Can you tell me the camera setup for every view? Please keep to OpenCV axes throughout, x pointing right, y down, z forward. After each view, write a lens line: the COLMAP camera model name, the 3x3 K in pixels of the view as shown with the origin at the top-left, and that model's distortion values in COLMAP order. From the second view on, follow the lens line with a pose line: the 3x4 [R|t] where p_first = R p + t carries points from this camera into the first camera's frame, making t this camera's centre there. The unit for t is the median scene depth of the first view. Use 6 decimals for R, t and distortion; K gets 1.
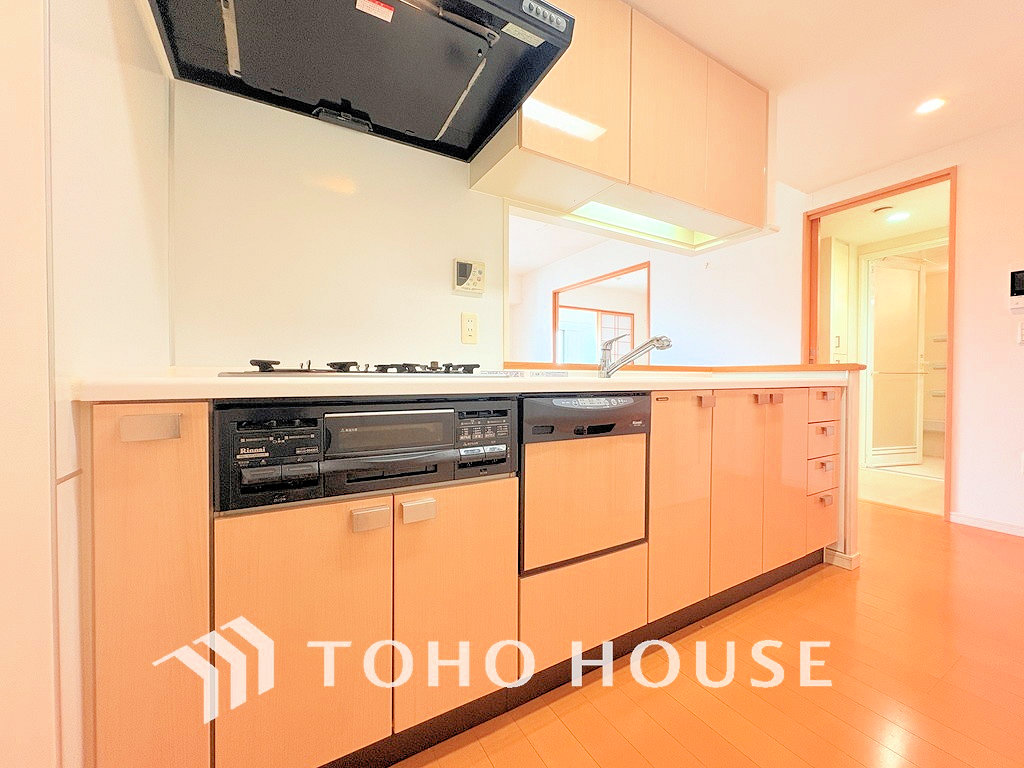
lens RADIAL K [[410.2, 0, 509.8], [0, 410.2, 382.6], [0, 0, 1]] dist [-0.013987, -0.000093]
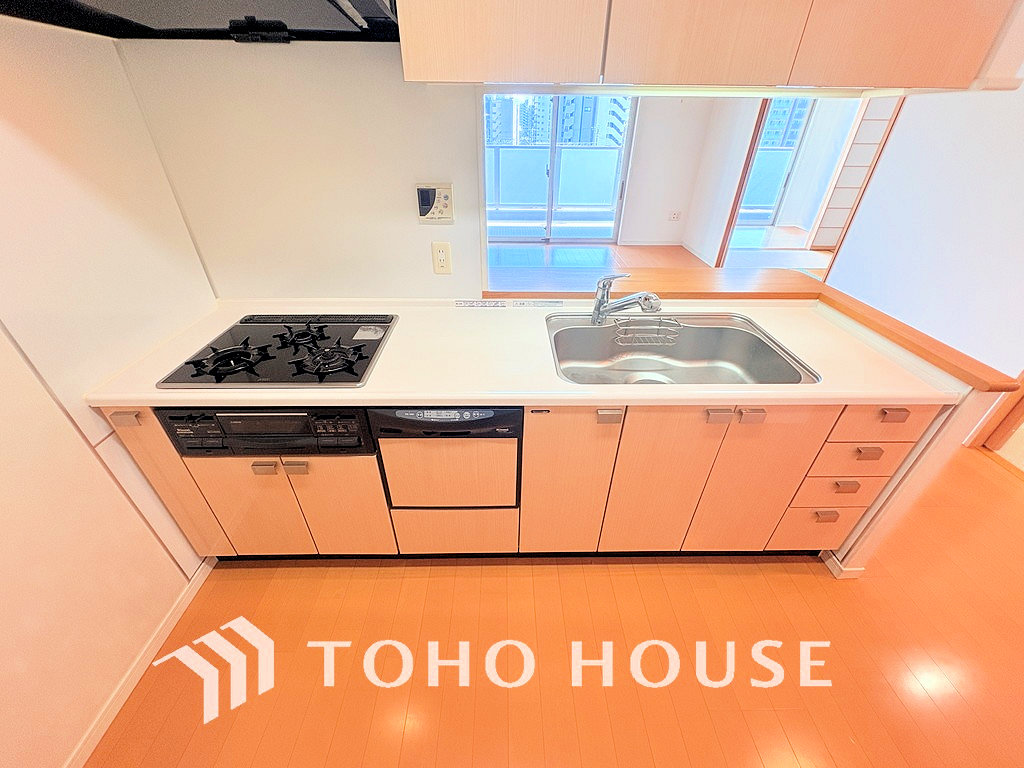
lens RADIAL K [[410.2, 0, 511.8], [0, 410.2, 386.8], [0, 0, 1]] dist [-0.013987, -0.000093]
pose [[0.873593, 0.272638, -0.403118, 0.697395], [-0.014982, 0.843014, 0.537683, -0.533655], [0.486426, -0.463677, 0.740536, 0.284883]]
